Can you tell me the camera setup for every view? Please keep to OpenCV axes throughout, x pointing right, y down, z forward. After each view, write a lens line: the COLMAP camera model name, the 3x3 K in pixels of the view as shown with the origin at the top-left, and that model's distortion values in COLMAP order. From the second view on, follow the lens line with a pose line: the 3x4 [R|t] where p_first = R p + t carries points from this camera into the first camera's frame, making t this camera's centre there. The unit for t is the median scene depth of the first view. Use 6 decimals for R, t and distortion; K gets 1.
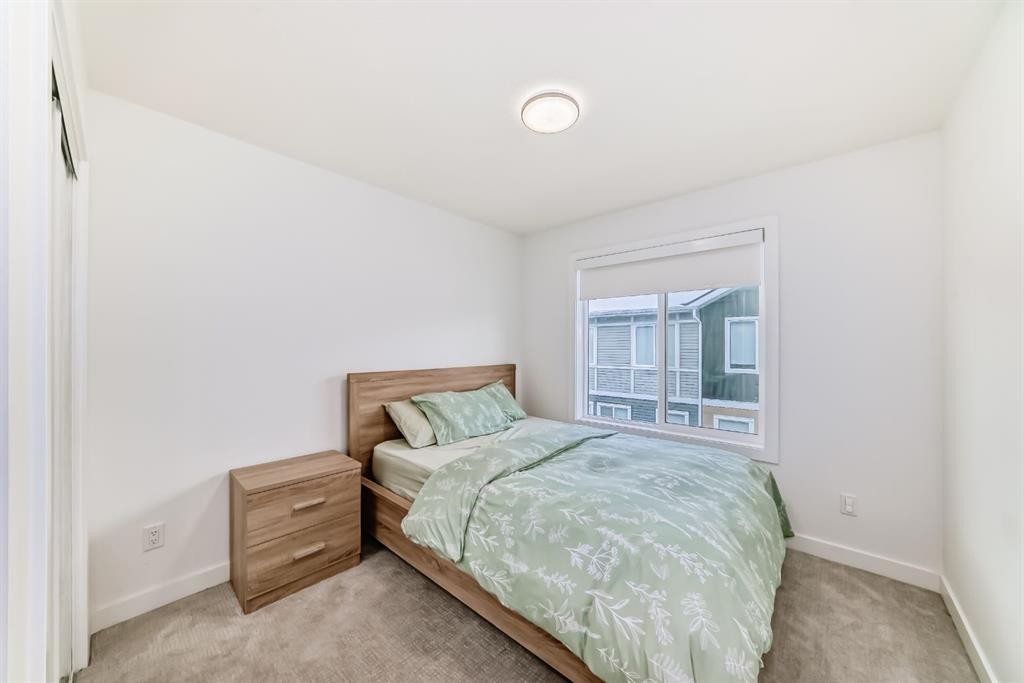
lens RADIAL K [[357.7, 0, 512.0], [0, 357.7, 341.5], [0, 0, 1]] dist [-0.025784, 0.013661]
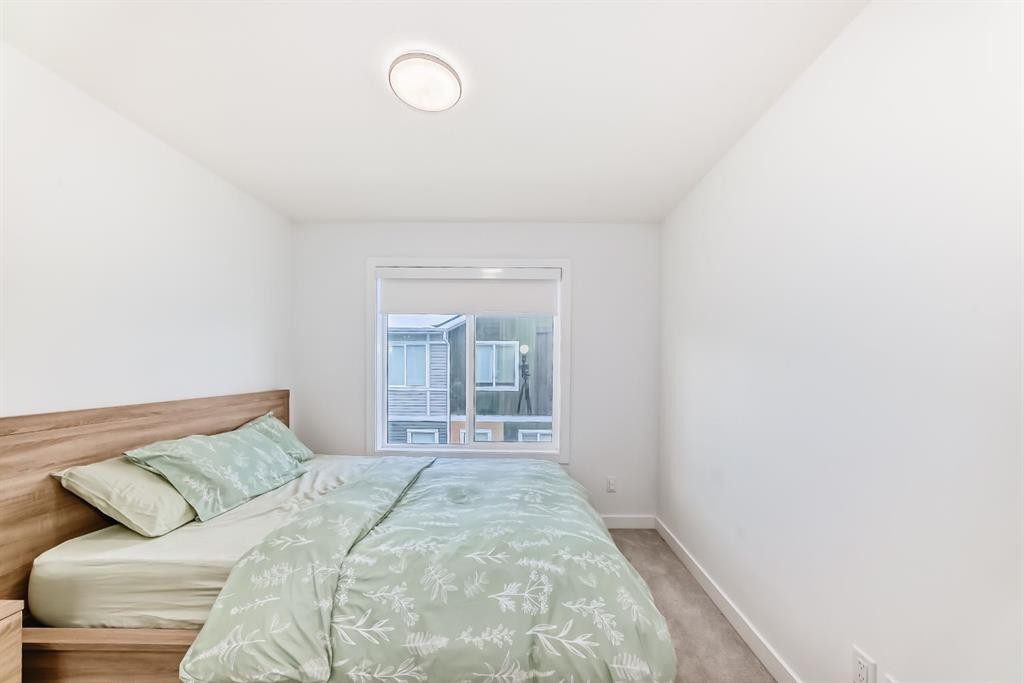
lens RADIAL K [[369.6, 0, 514.9], [0, 369.6, 364.8], [0, 0, 1]] dist [-0.016045, 0.005867]
pose [[0.753591, 0.009288, 0.657278, -0.290202], [-0.016767, 0.999846, 0.005096, -0.001760], [-0.657129, -0.014861, 0.753631, 0.194065]]
